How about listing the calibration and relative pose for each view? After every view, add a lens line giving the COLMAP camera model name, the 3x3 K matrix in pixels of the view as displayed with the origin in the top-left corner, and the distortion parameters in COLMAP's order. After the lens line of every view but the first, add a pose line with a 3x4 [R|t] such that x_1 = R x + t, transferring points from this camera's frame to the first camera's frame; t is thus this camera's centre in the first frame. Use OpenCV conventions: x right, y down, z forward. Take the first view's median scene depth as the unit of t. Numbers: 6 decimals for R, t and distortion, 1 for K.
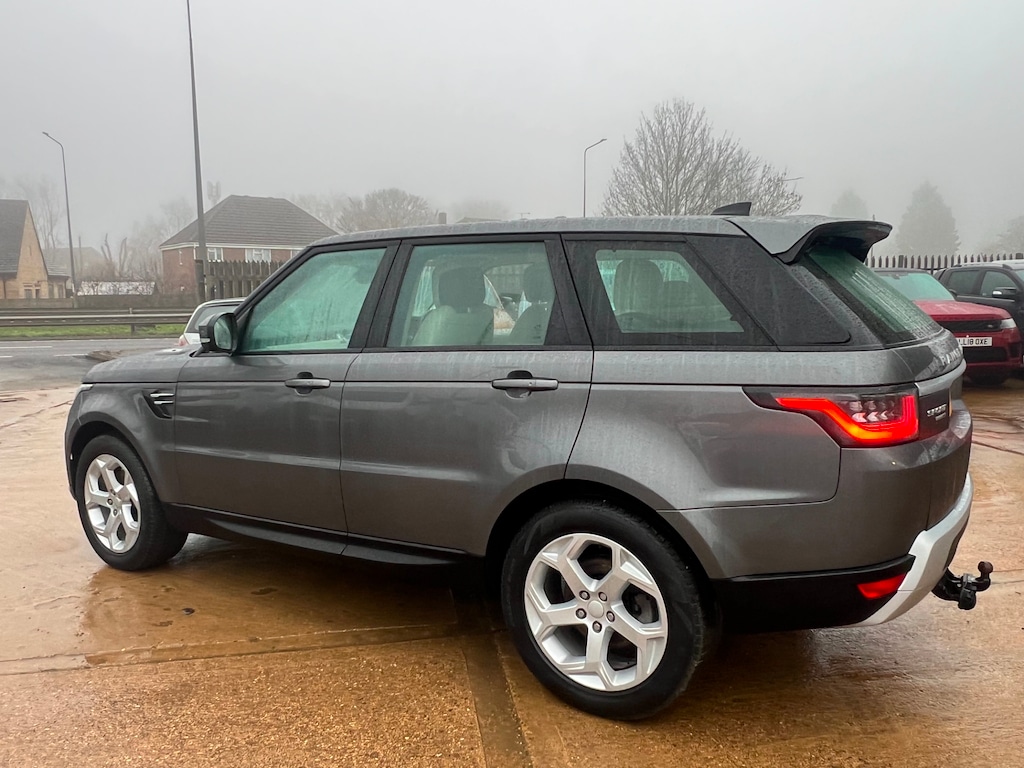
lens RADIAL K [[769.6, 0, 514.0], [0, 769.6, 382.0], [0, 0, 1]] dist [0.004116, -0.007845]
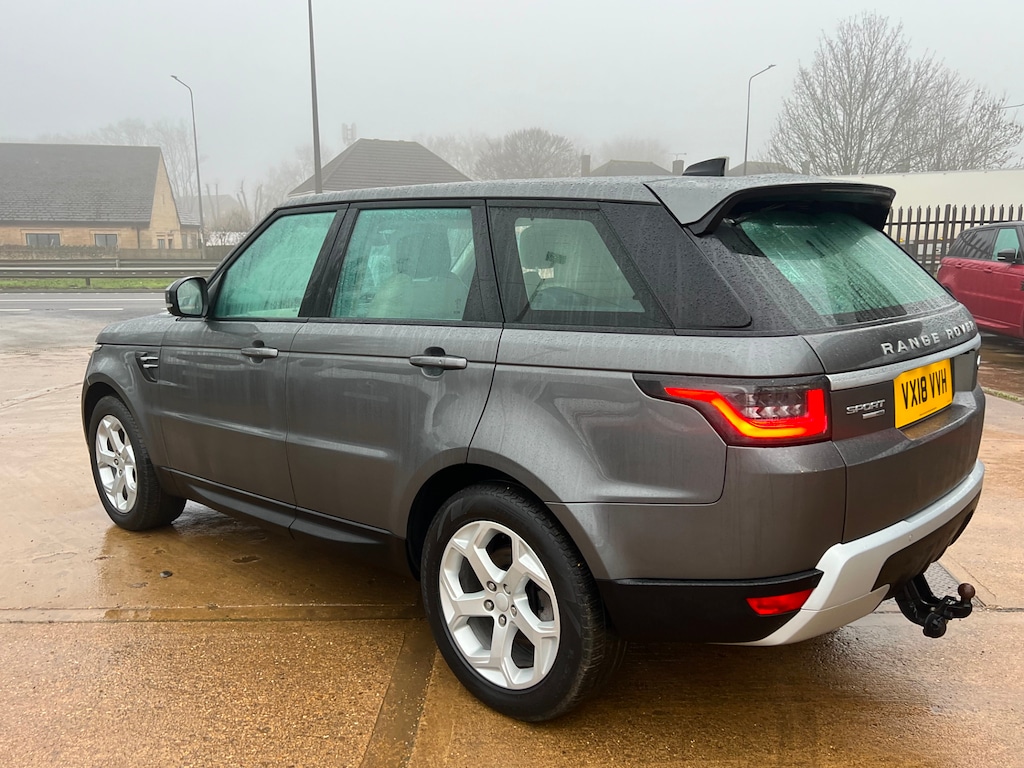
lens RADIAL K [[844.9, 0, 523.8], [0, 844.9, 390.3], [0, 0, 1]] dist [0.048330, -0.044311]
pose [[0.984942, 0.033928, -0.169521, 0.257219], [-0.024501, 0.998051, 0.057398, -0.020874], [0.171138, -0.052380, 0.983854, -0.003813]]
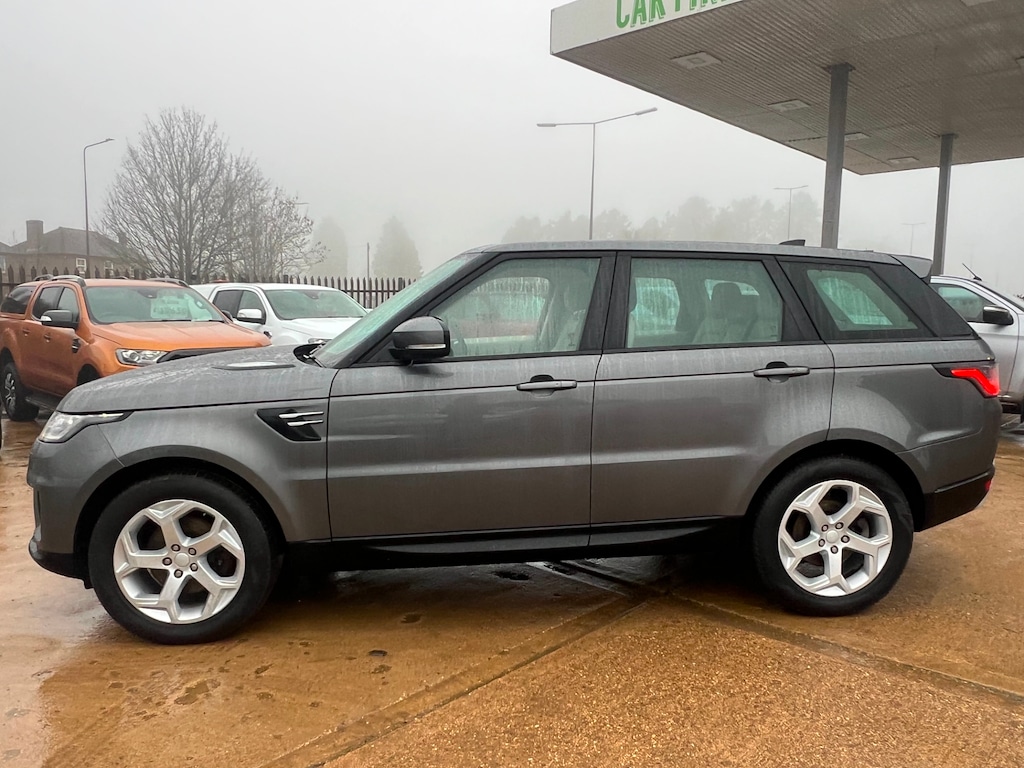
lens RADIAL K [[769.6, 0, 516.6], [0, 769.6, 385.3], [0, 0, 1]] dist [0.004116, -0.007845]
pose [[0.792933, -0.046442, 0.607536, -0.970974], [0.060018, 0.998195, -0.002028, 0.000949], [-0.606345, 0.038072, 0.794290, 0.220803]]
